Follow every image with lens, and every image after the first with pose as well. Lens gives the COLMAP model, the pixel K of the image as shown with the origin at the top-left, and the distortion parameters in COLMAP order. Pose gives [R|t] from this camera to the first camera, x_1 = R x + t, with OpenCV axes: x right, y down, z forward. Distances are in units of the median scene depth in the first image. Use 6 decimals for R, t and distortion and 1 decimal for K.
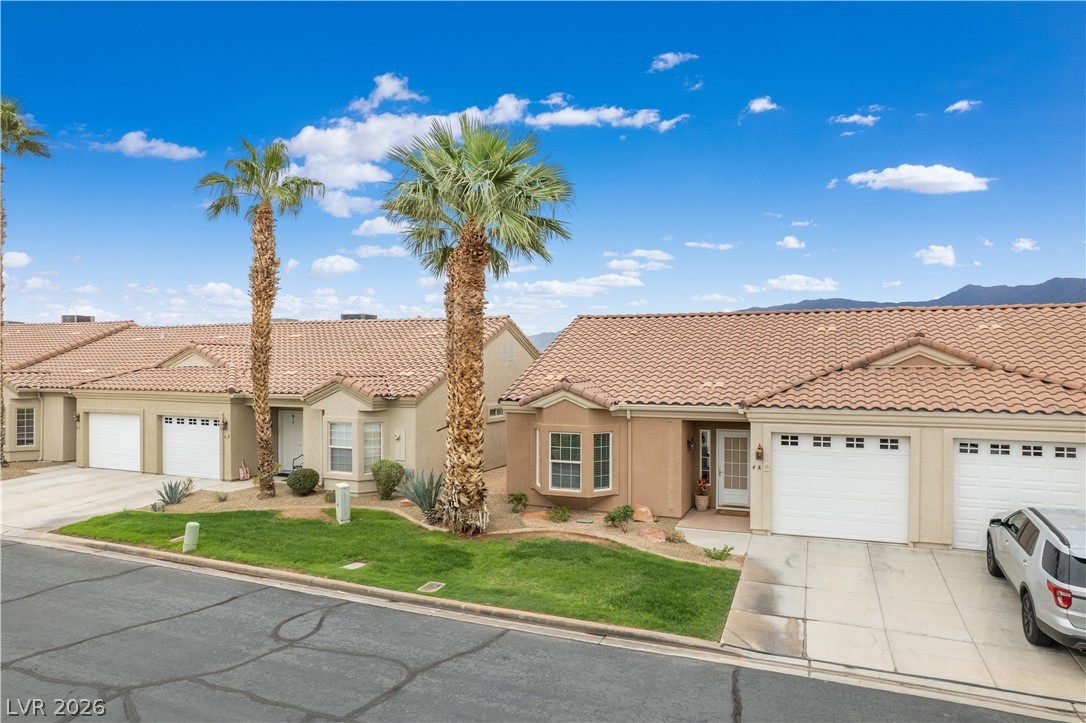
lens RADIAL K [[699.9, 0, 542.8], [0, 699.9, 363.1], [0, 0, 1]] dist [-0.067449, 0.052005]
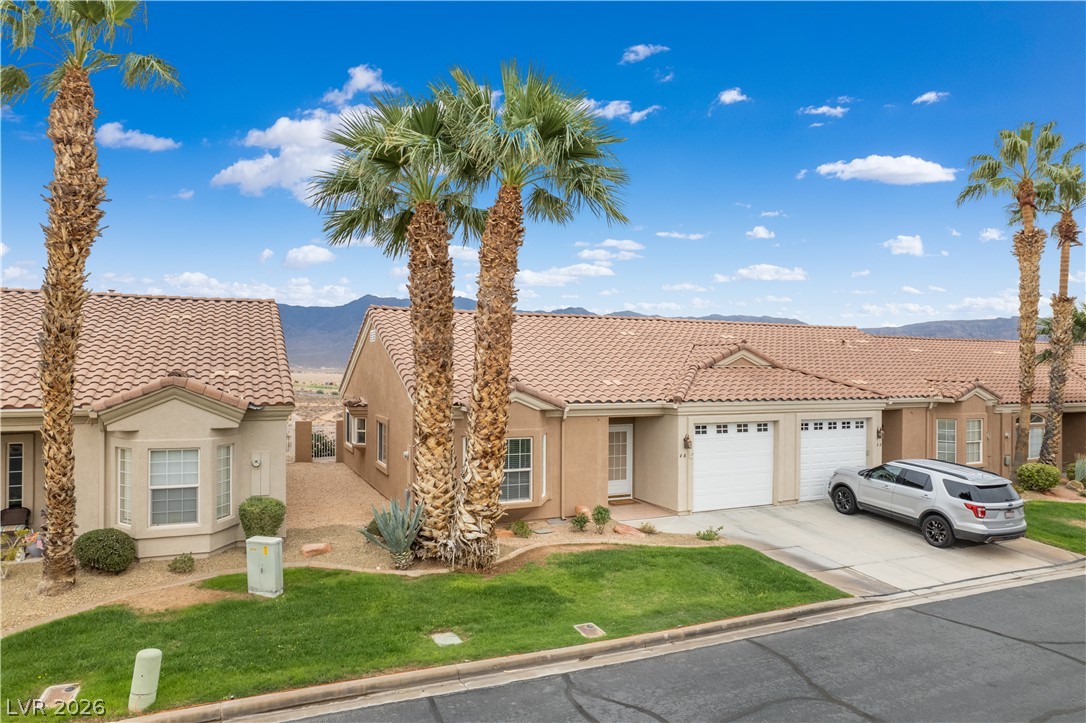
lens RADIAL K [[699.9, 0, 545.4], [0, 699.9, 362.8], [0, 0, 1]] dist [-0.067449, 0.052005]
pose [[0.684123, 0.008928, 0.729312, -0.673784], [-0.007984, 0.999957, -0.004752, 0.007608], [-0.729323, -0.002572, 0.684165, 0.399739]]
